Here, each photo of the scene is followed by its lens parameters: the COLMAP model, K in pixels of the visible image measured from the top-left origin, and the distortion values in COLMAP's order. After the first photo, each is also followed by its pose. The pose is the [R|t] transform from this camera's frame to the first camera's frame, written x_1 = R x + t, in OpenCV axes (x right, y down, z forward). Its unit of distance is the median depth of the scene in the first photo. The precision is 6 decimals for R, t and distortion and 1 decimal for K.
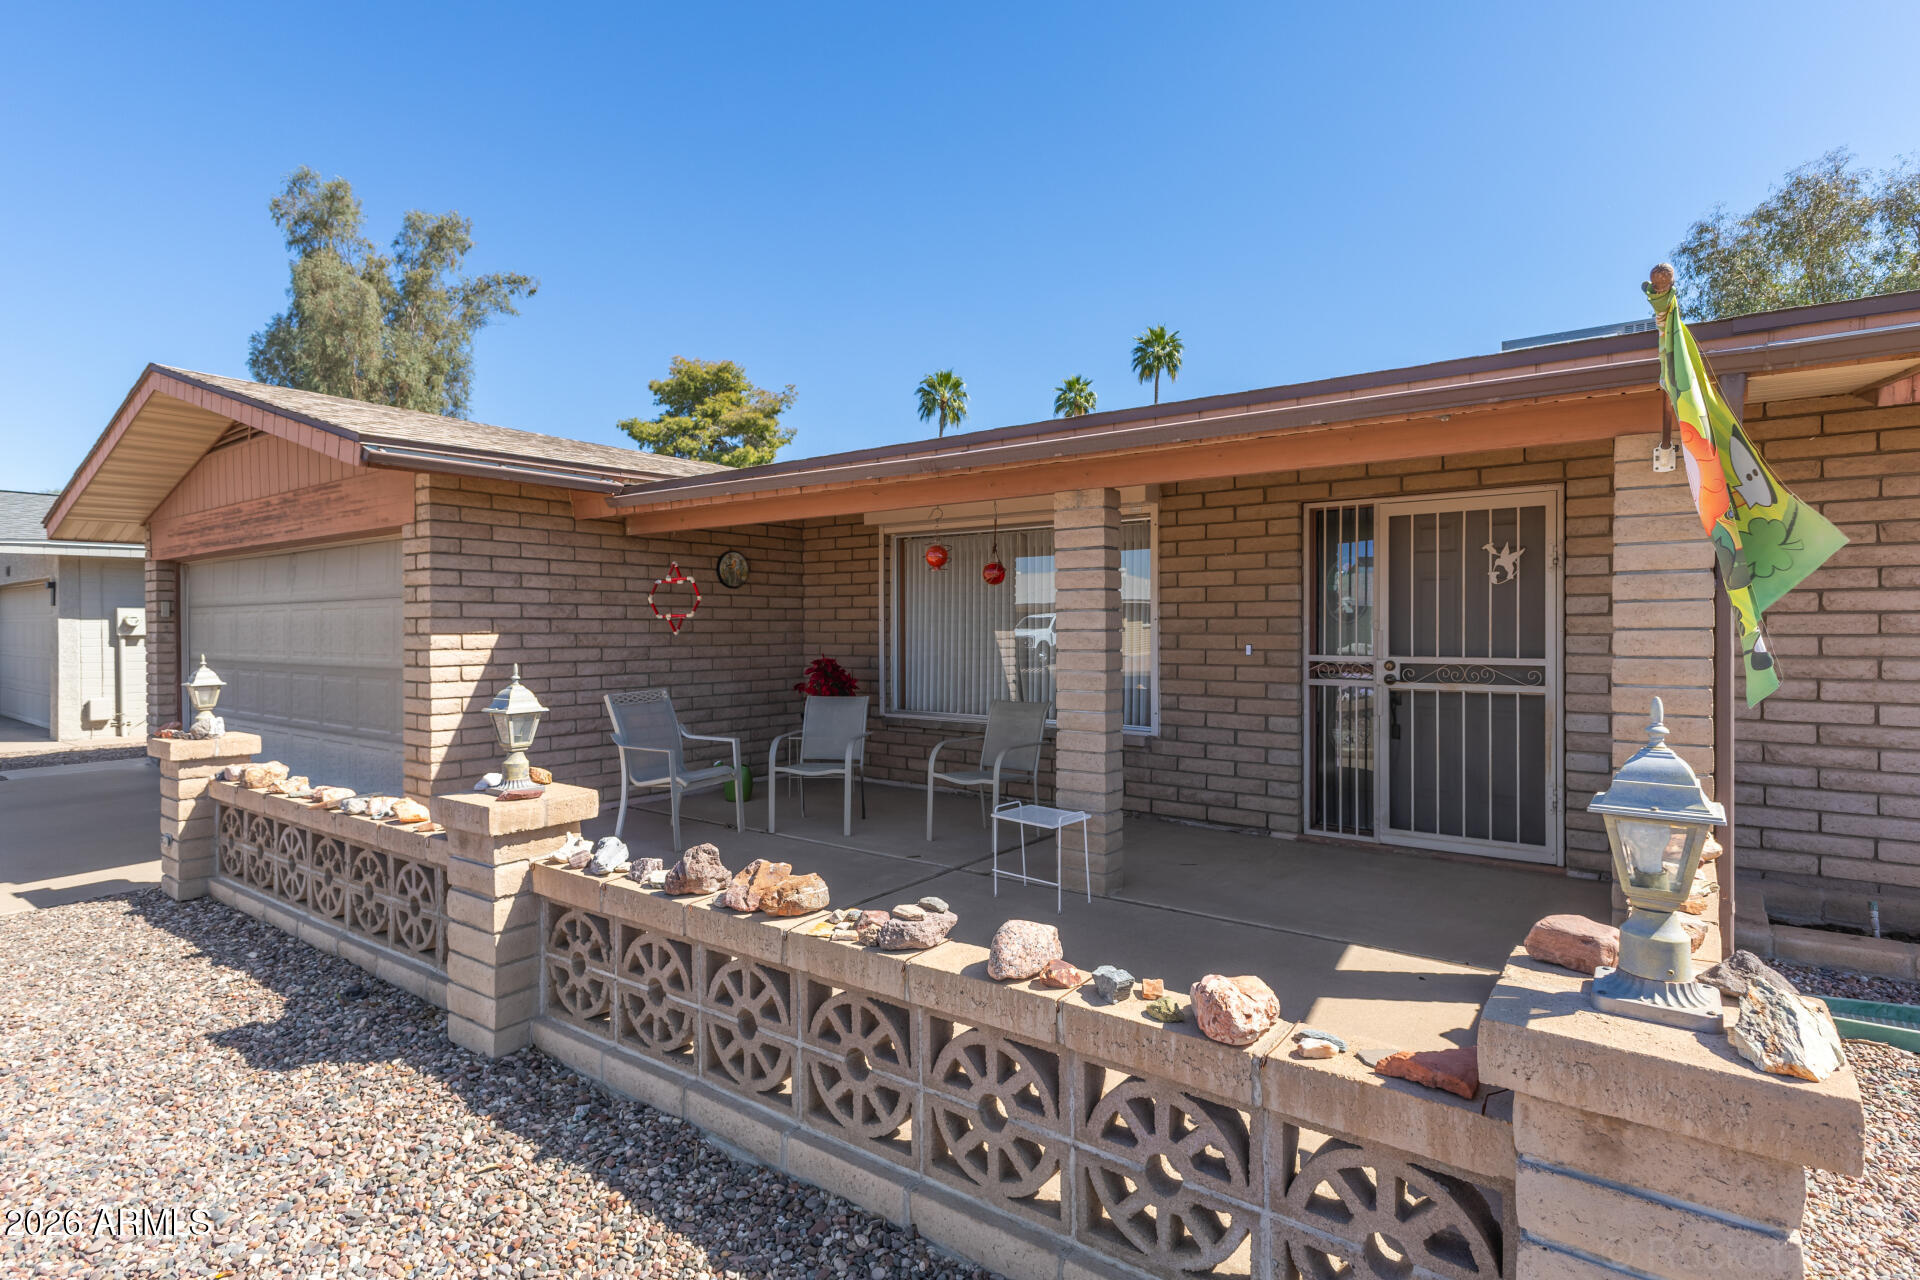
lens RADIAL K [[939.7, 0, 953.4], [0, 939.7, 628.9], [0, 0, 1]] dist [0.002260, -0.000015]
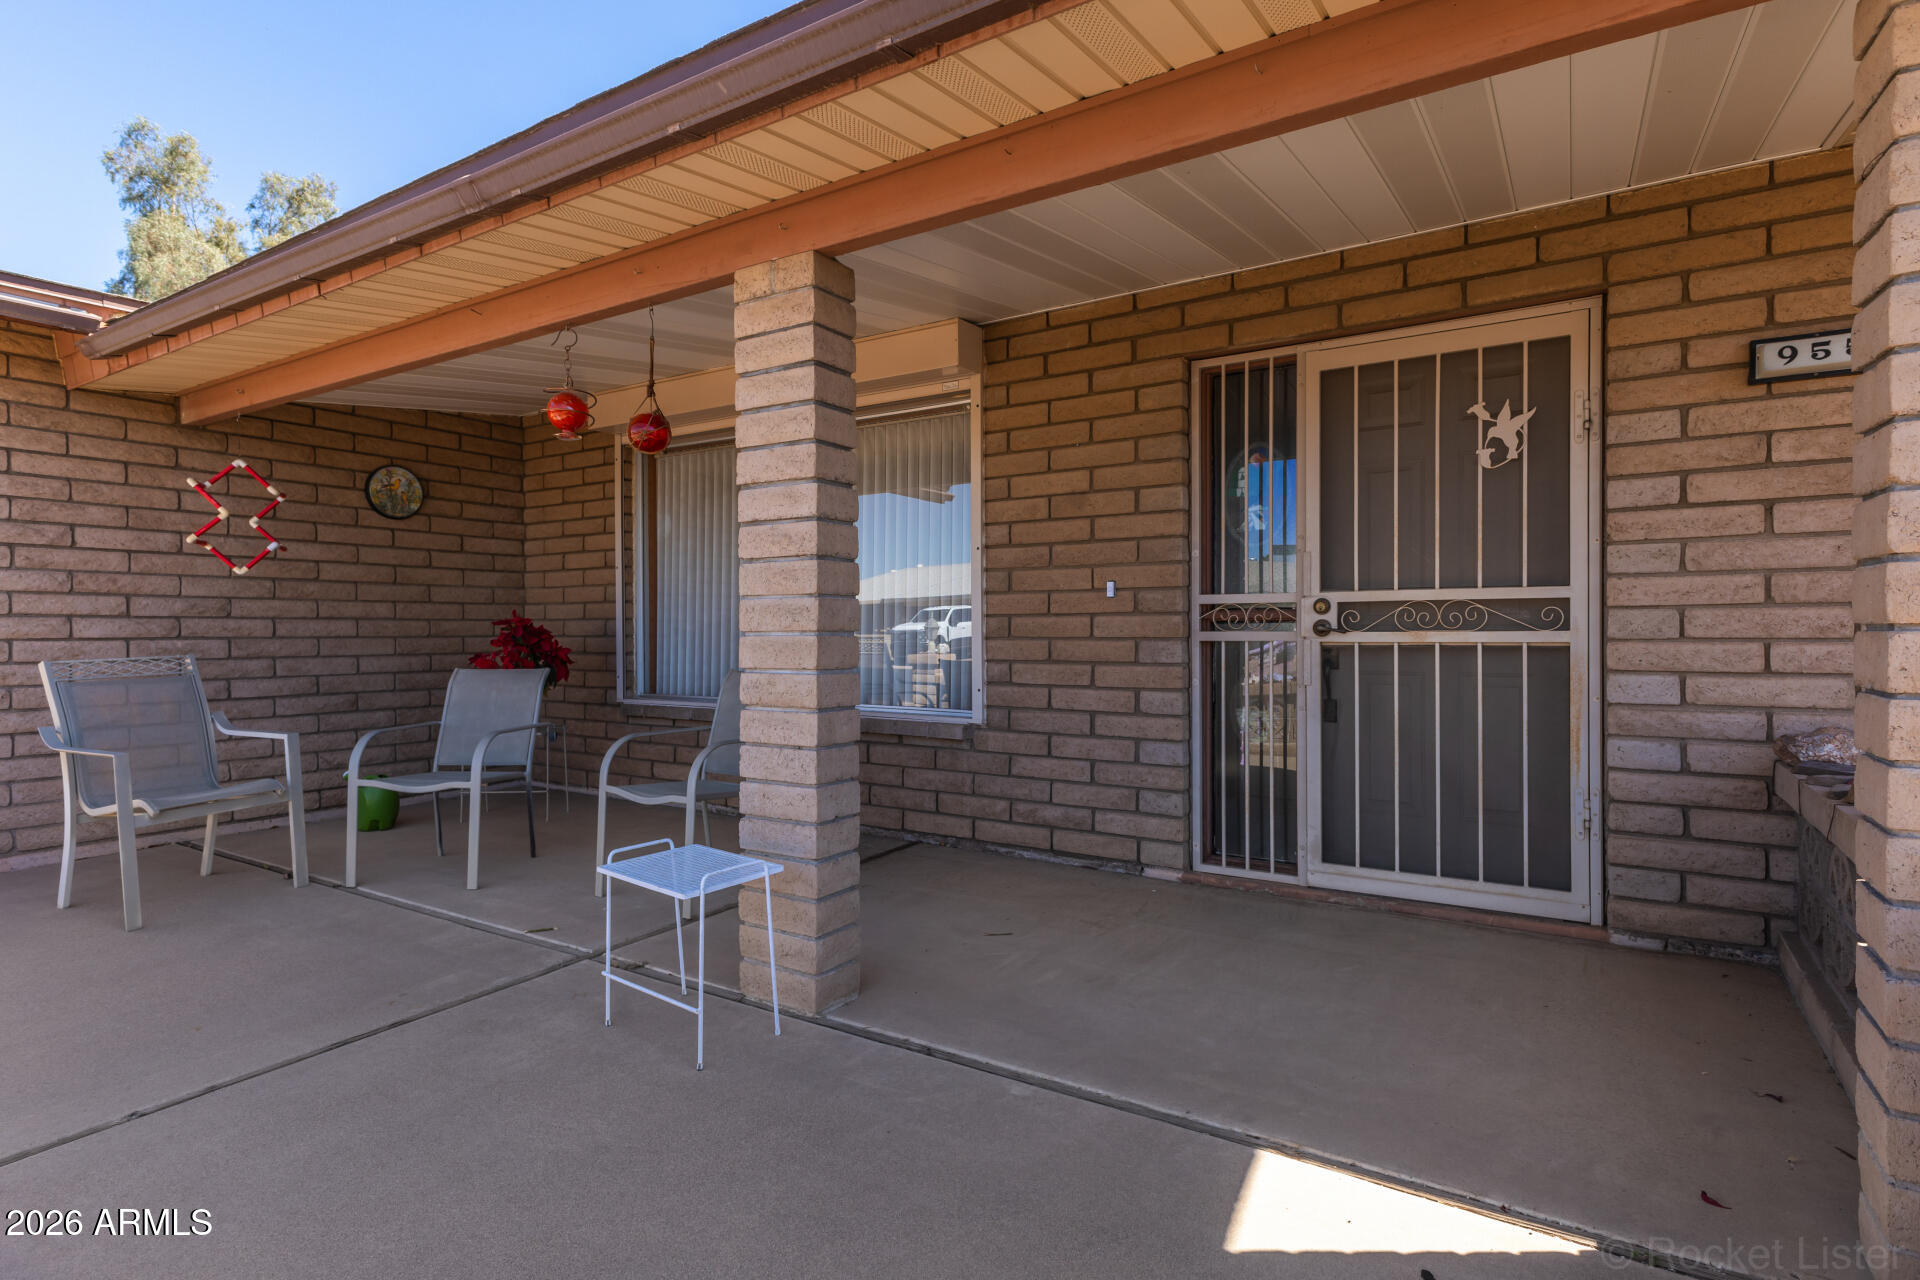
lens RADIAL K [[939.7, 0, 953.4], [0, 939.7, 628.9], [0, 0, 1]] dist [0.002260, -0.000015]
pose [[0.996732, -0.001238, 0.080767, 0.152893], [0.001489, 0.999994, -0.003056, 0.051750], [-0.080763, 0.003166, 0.996728, 0.359146]]
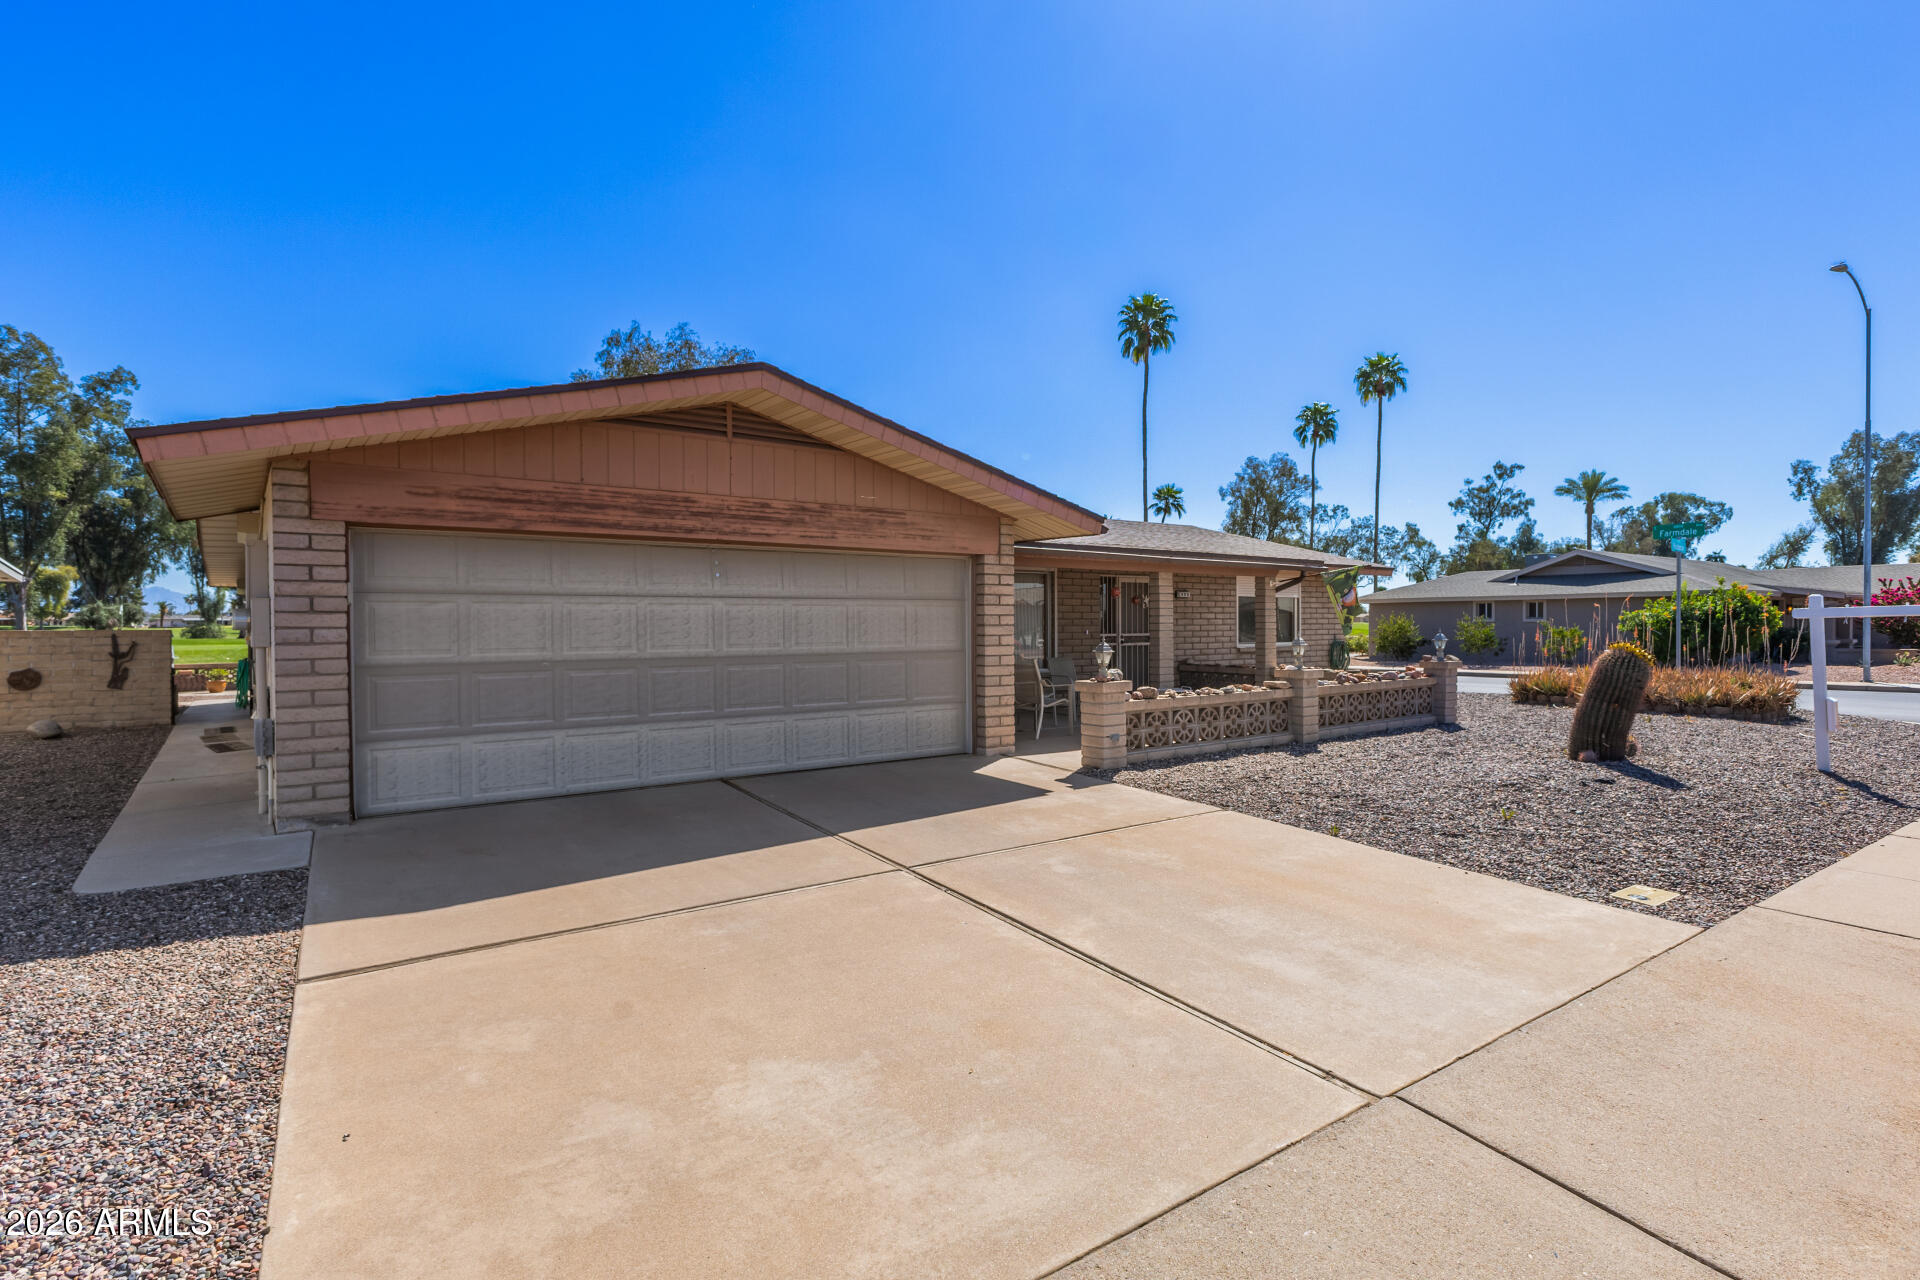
lens RADIAL K [[939.7, 0, 953.4], [0, 939.7, 628.9], [0, 0, 1]] dist [0.002260, -0.000015]
pose [[0.314392, -0.002616, 0.949290, -2.080443], [0.005653, 0.999984, 0.000884, 0.009836], [-0.949276, 0.005089, 0.314402, 0.569857]]
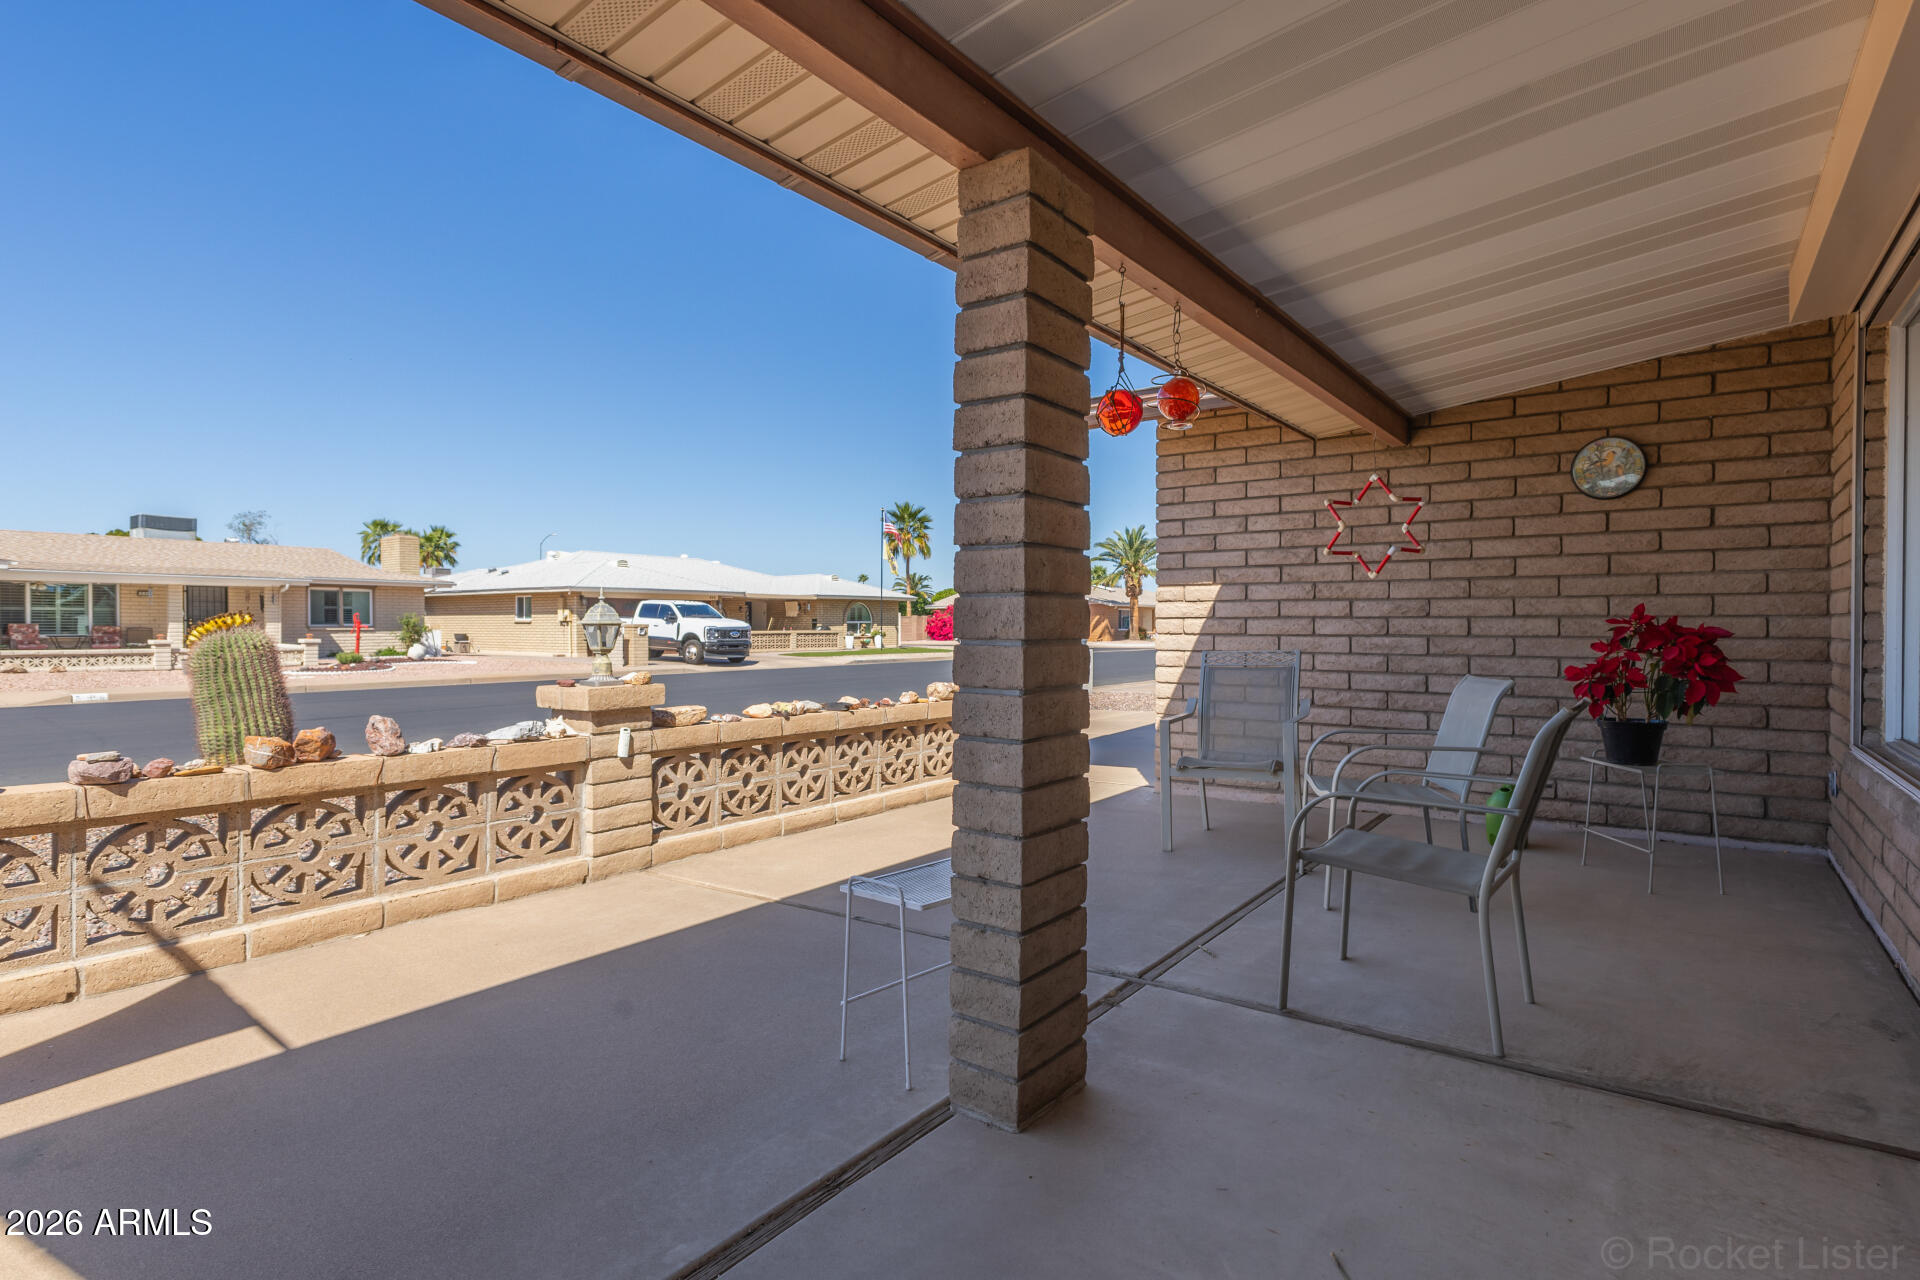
lens RADIAL K [[939.7, 0, 953.4], [0, 939.7, 628.9], [0, 0, 1]] dist [0.002260, -0.000015]
pose [[0.033574, 0.005218, -0.999423, 0.441989], [-0.001930, 0.999985, 0.005157, 0.046108], [0.999434, 0.001756, 0.033584, 0.736257]]
